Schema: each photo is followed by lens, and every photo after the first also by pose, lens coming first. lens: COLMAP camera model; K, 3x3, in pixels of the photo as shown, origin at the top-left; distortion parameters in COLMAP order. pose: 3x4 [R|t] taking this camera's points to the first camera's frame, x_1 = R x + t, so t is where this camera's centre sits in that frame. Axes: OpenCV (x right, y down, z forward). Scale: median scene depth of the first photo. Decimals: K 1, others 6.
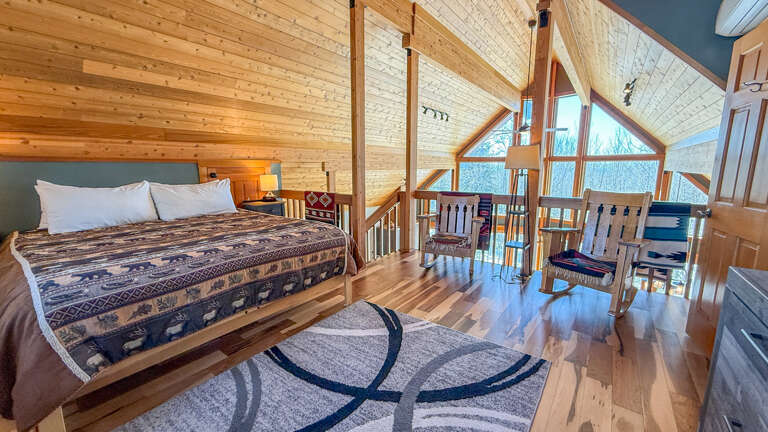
lens RADIAL K [[320.3, 0, 384.0], [0, 320.3, 216.0], [0, 0, 1]] dist [0.000436, 0.000041]
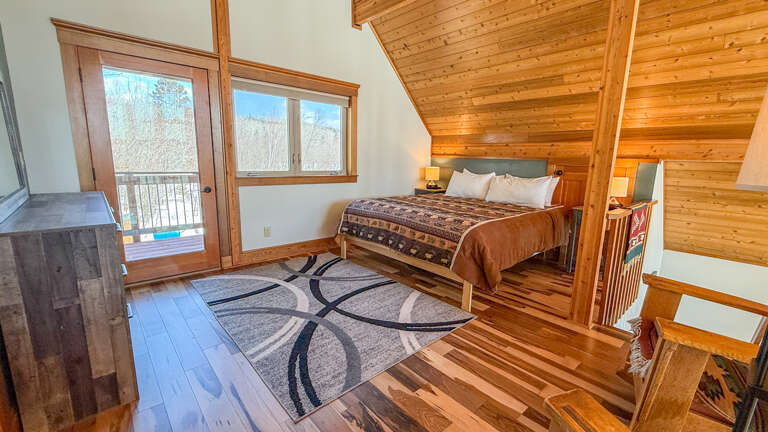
lens RADIAL K [[320.3, 0, 384.0], [0, 320.3, 216.0], [0, 0, 1]] dist [0.000436, 0.000041]
pose [[-0.220553, 0.170811, -0.960302, 1.103506], [-0.178989, 0.960739, 0.211998, -0.200653], [0.958811, 0.218640, -0.181321, 1.218014]]
